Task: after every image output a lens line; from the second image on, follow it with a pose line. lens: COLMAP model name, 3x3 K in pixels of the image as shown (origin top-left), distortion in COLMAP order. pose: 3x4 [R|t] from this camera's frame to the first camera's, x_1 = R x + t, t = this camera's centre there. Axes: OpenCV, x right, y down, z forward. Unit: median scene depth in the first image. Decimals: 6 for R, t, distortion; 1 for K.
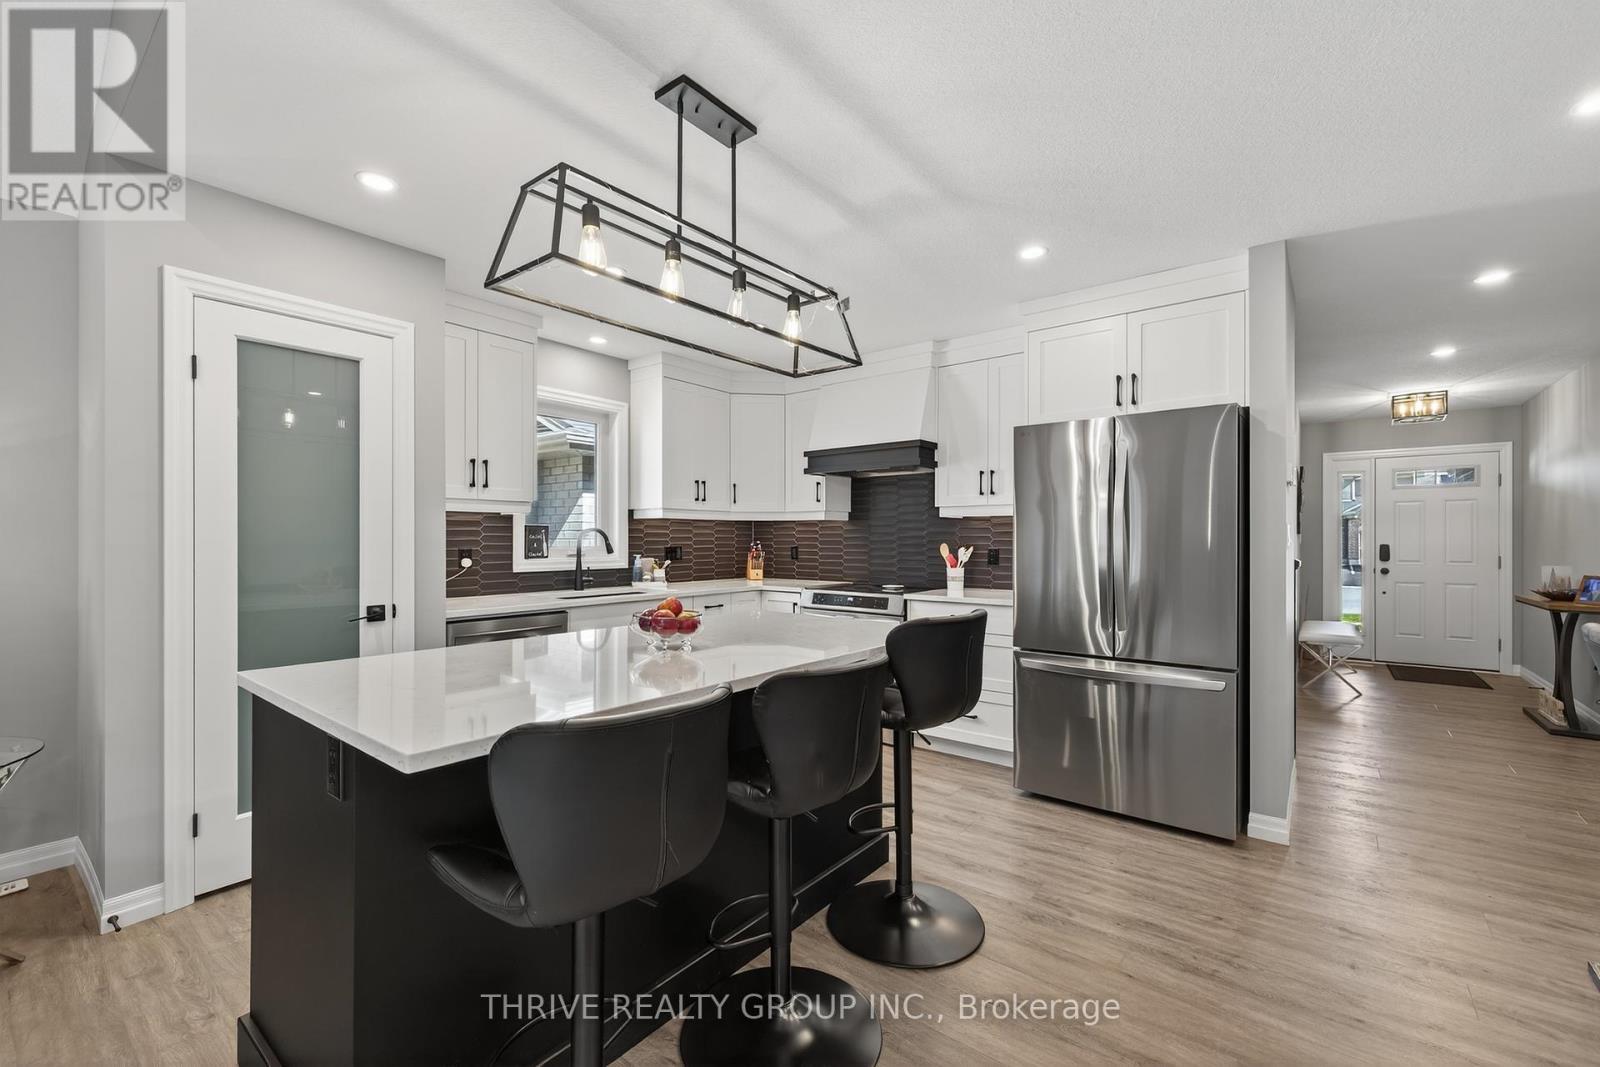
lens RADIAL K [[676.4, 0, 800.0], [0, 676.4, 533.5], [0, 0, 1]] dist [-0.000900, -0.000029]
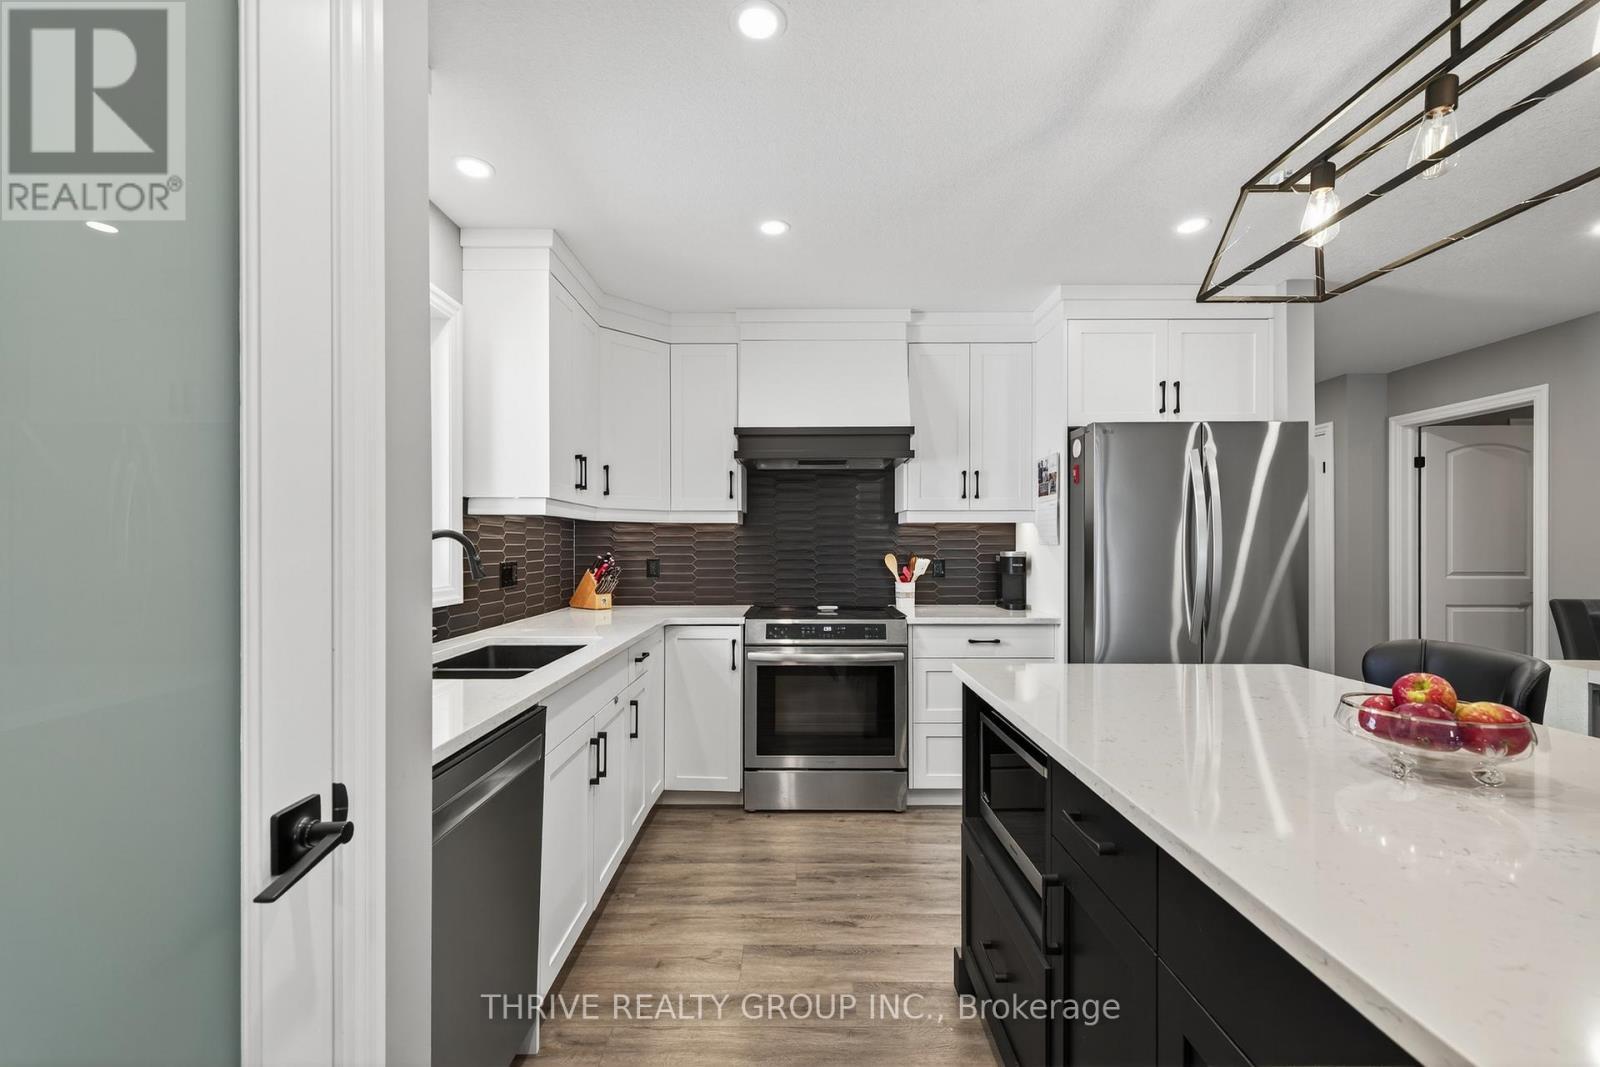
lens RADIAL K [[676.4, 0, 800.0], [0, 676.4, 533.5], [0, 0, 1]] dist [-0.000900, -0.000029]
pose [[0.781039, 0.009768, 0.624406, -0.403447], [-0.003737, 0.999933, -0.010969, -0.000901], [-0.624471, 0.006234, 0.781023, 0.416132]]
